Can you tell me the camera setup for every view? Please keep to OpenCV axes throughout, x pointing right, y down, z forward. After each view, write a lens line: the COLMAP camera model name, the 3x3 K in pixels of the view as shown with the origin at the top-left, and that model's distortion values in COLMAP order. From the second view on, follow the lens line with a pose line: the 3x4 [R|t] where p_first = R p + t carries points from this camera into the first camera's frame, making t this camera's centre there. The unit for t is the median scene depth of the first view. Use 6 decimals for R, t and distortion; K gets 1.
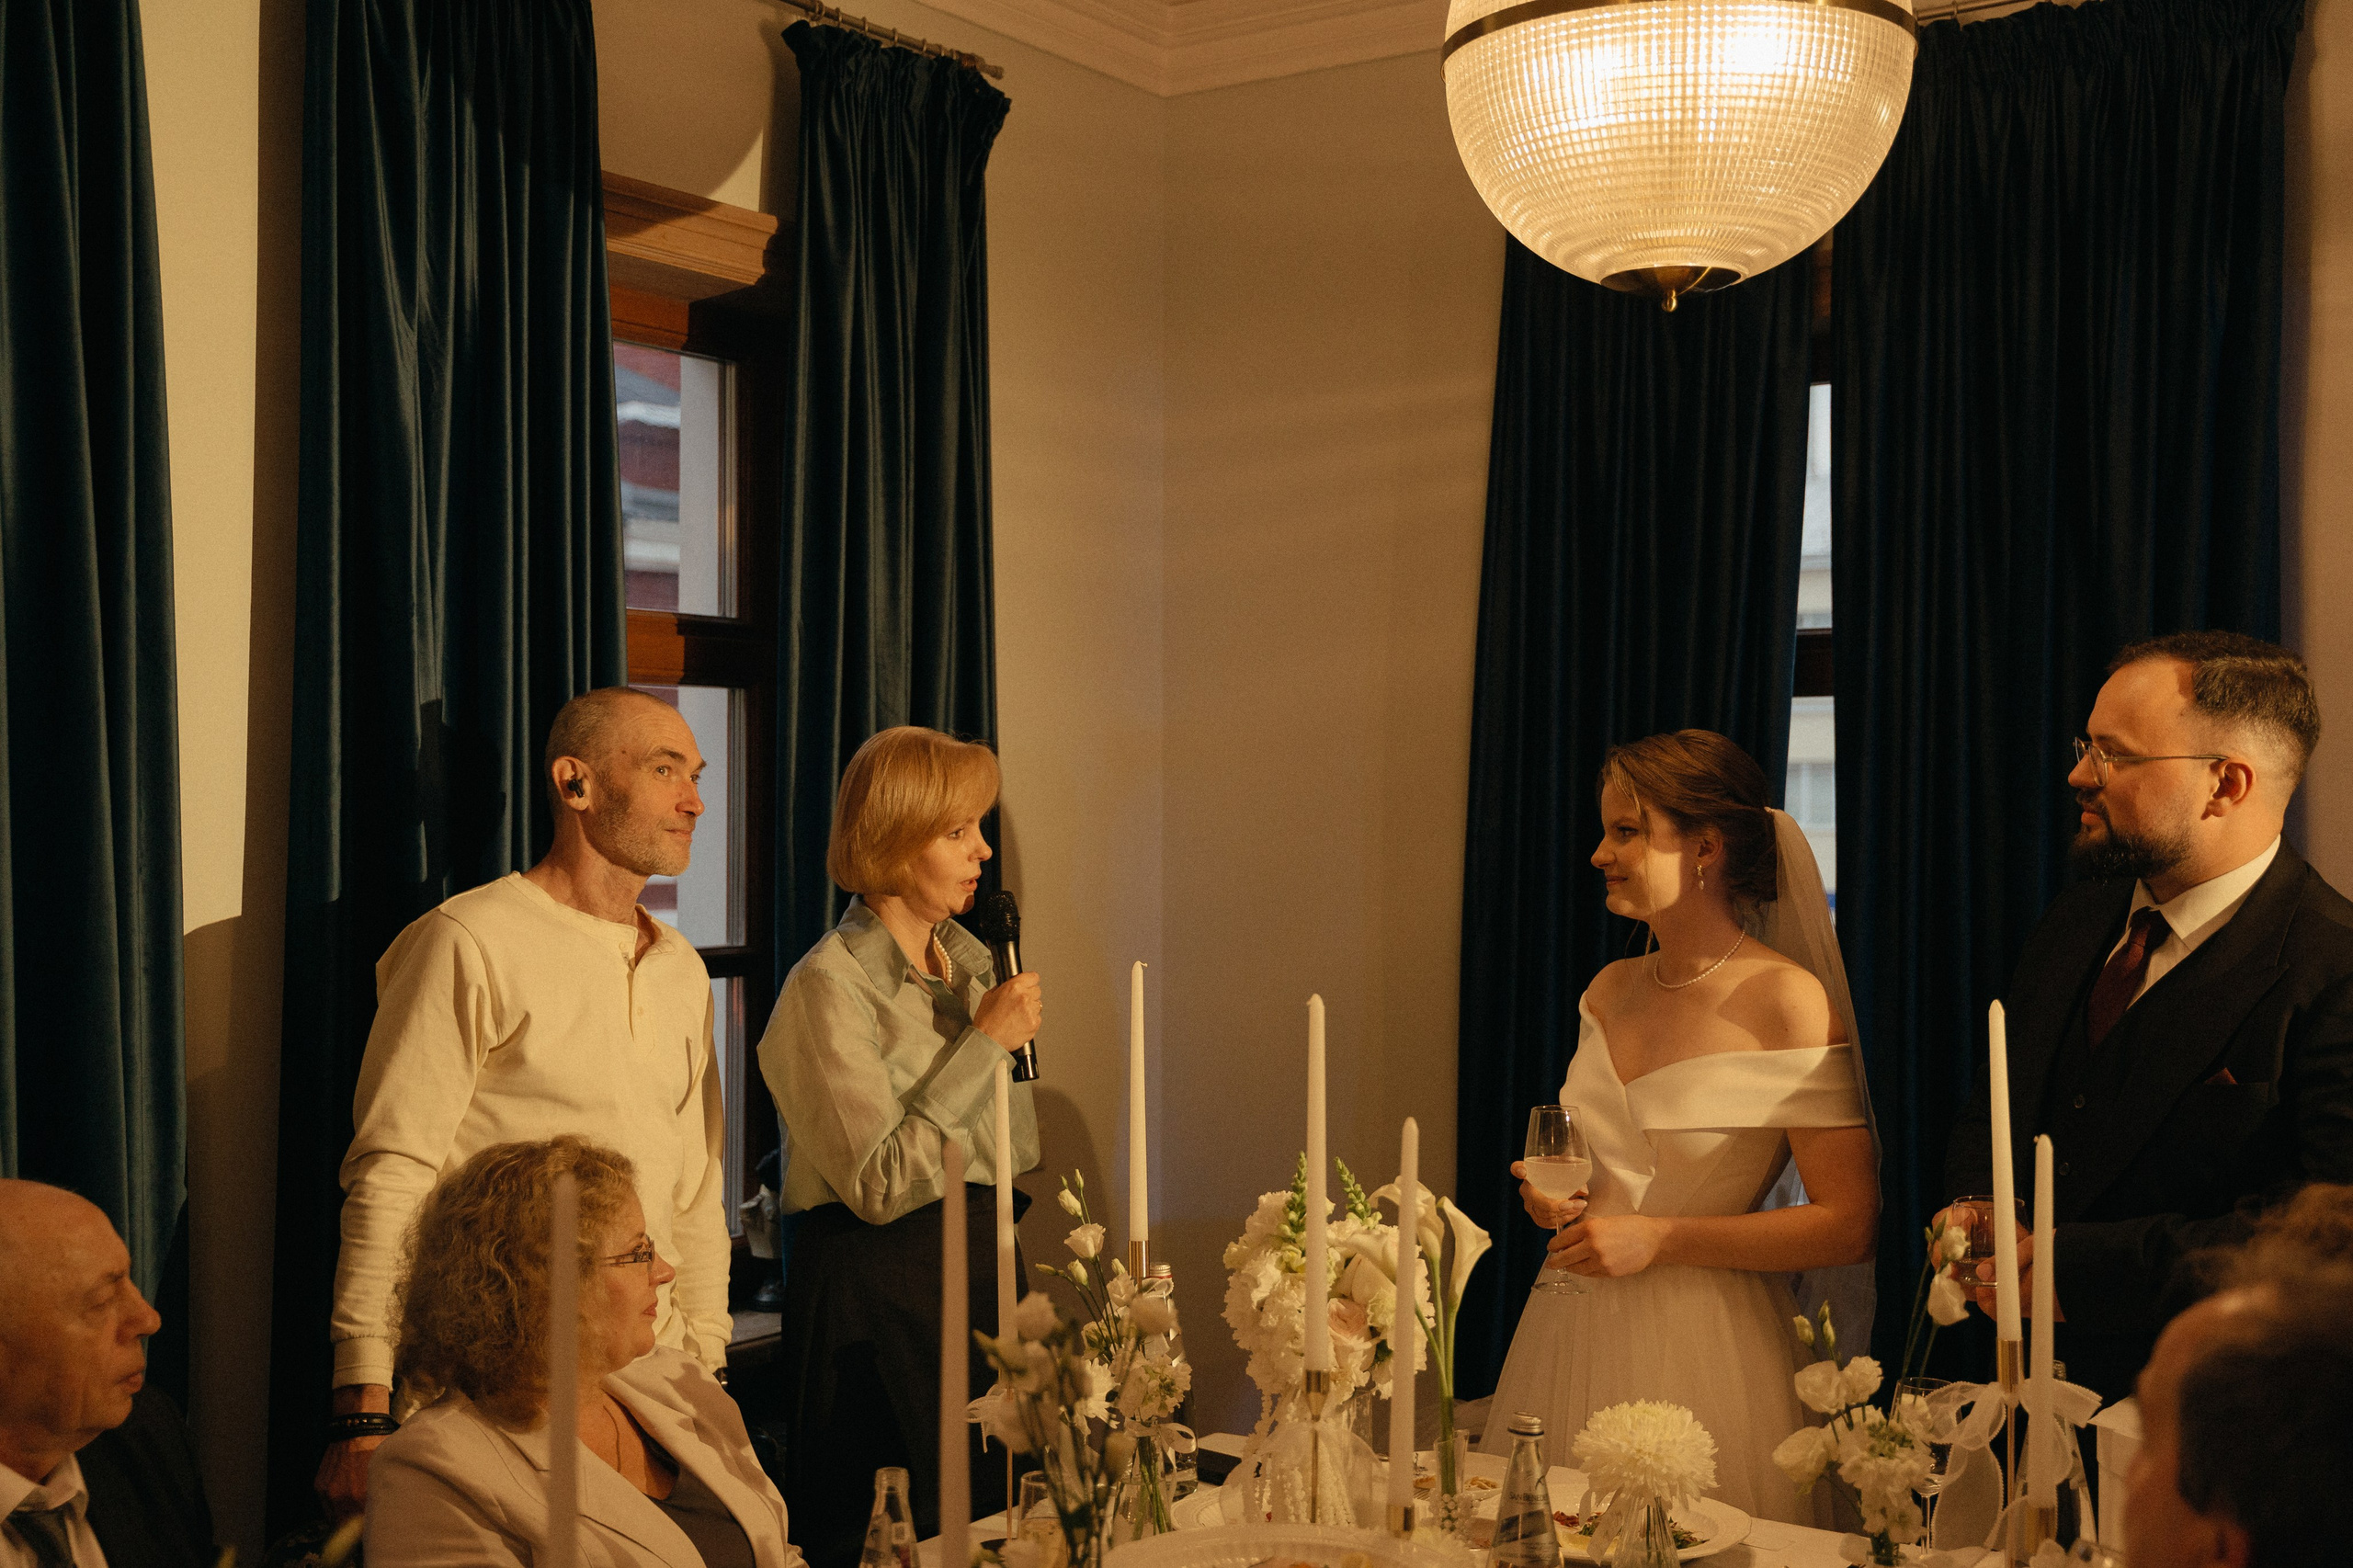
lens RADIAL K [[2751.1, 0, 1167.7], [0, 2751.1, 794.2], [0, 0, 1]] dist [0.008647, 0.000000]
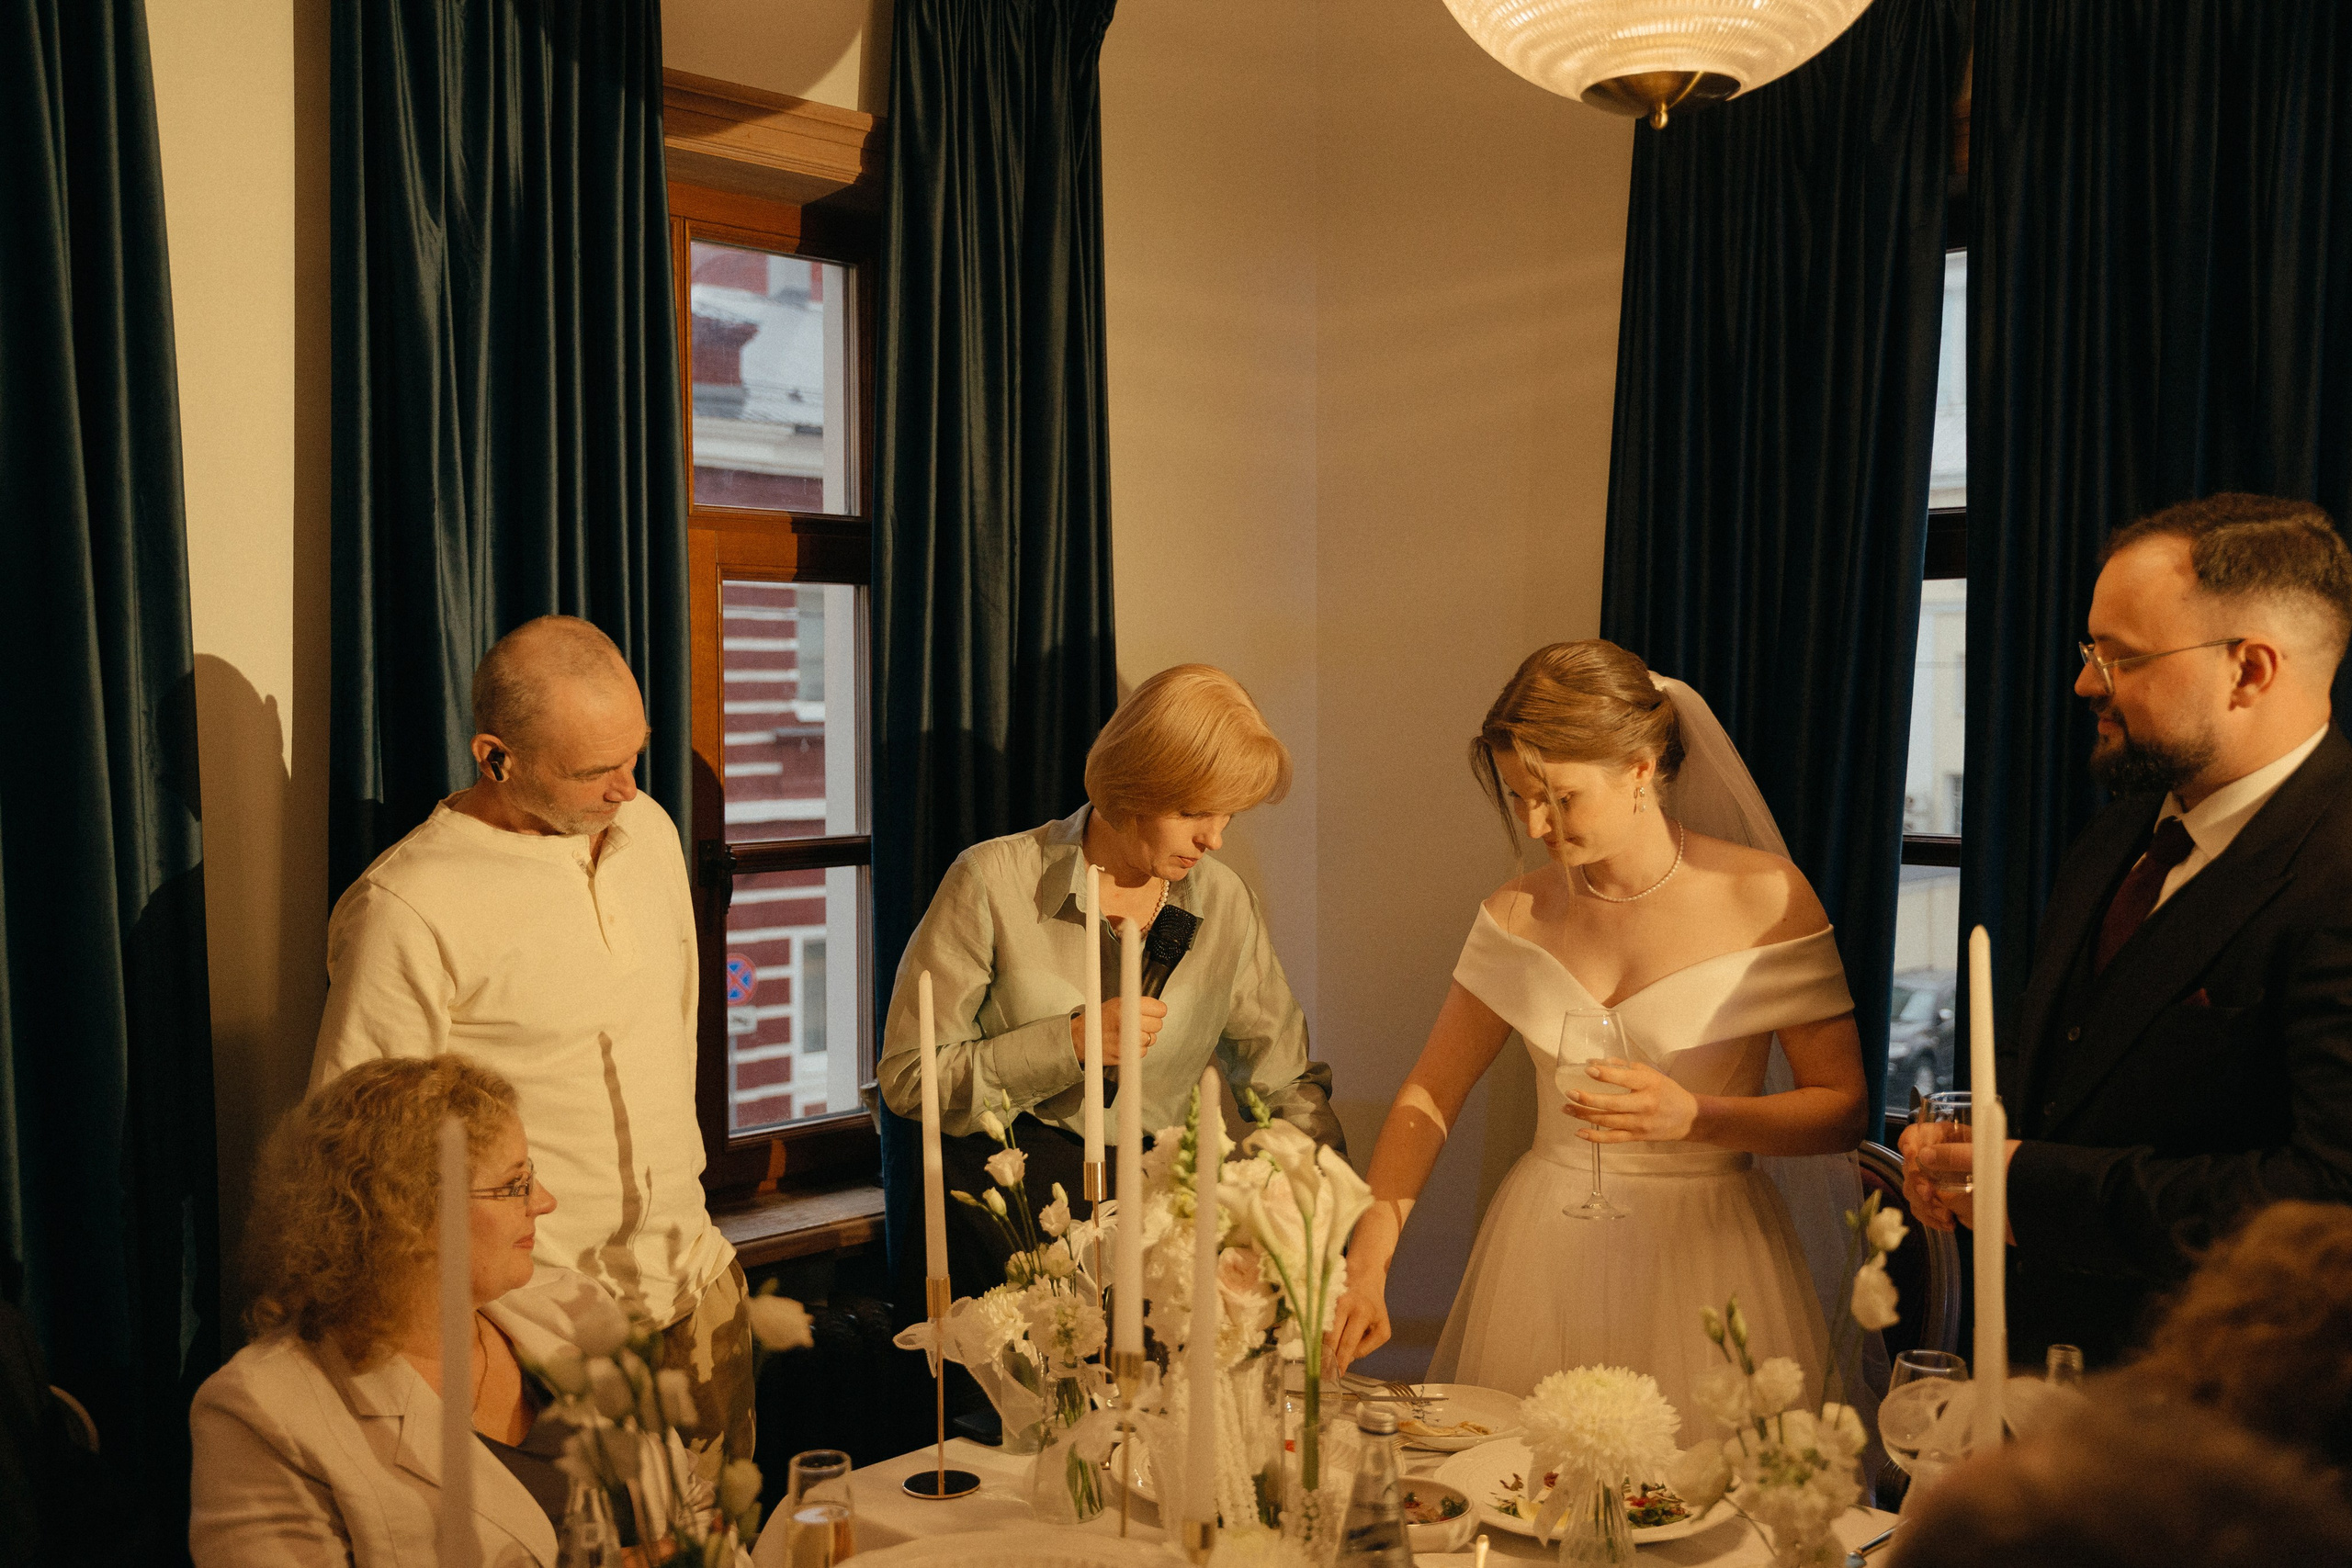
lens RADIAL K [[2404.4, 0, 1151.9], [0, 2404.4, 774.3], [0, 0, 1]] dist [0.054438, 0.000000]
pose [[0.988291, -0.002230, -0.152561, 0.116335], [0.008305, 0.999197, 0.039197, -0.002561], [0.152351, -0.040005, 0.987516, 0.164804]]
